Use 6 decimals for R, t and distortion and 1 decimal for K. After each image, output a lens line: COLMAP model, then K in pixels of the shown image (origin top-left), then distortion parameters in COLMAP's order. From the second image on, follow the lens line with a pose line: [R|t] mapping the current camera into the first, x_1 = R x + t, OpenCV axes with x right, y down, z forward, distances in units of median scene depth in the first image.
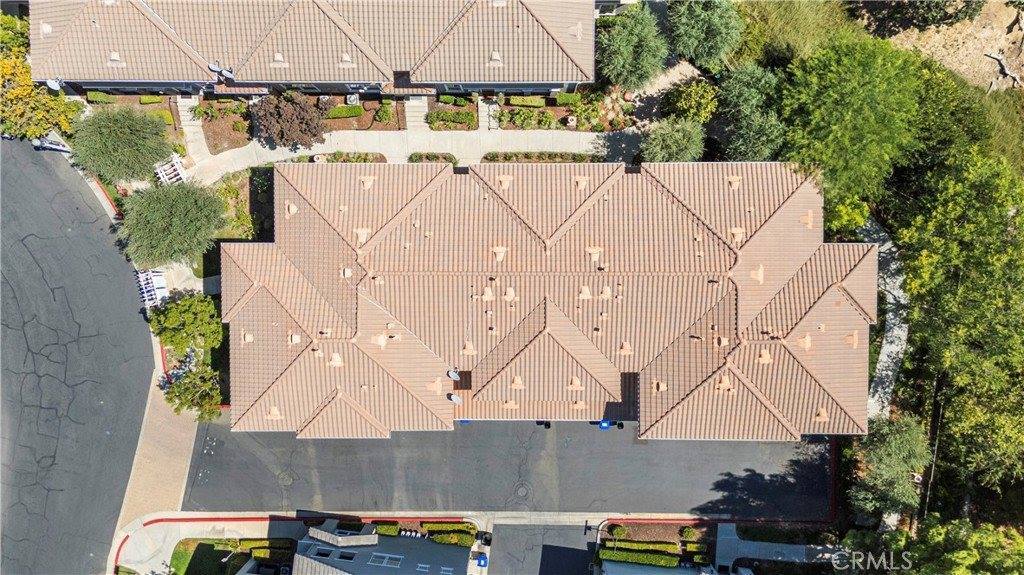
lens RADIAL K [[754.9, 0, 512.0], [0, 754.9, 287.5], [0, 0, 1]] dist [0.076064, -0.063740]
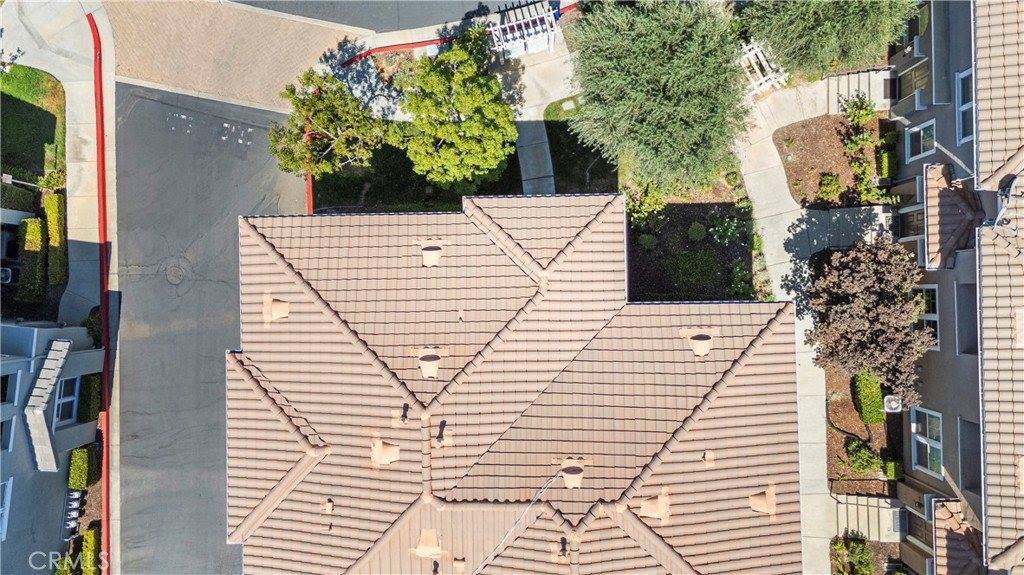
lens RADIAL K [[754.9, 0, 512.0], [0, 754.9, 287.5], [0, 0, 1]] dist [0.076064, -0.063740]
pose [[0.016856, 0.999847, 0.004616, -0.288104], [-0.999835, 0.016886, -0.006630, 0.016459], [-0.006707, -0.004504, 0.999967, 0.458971]]
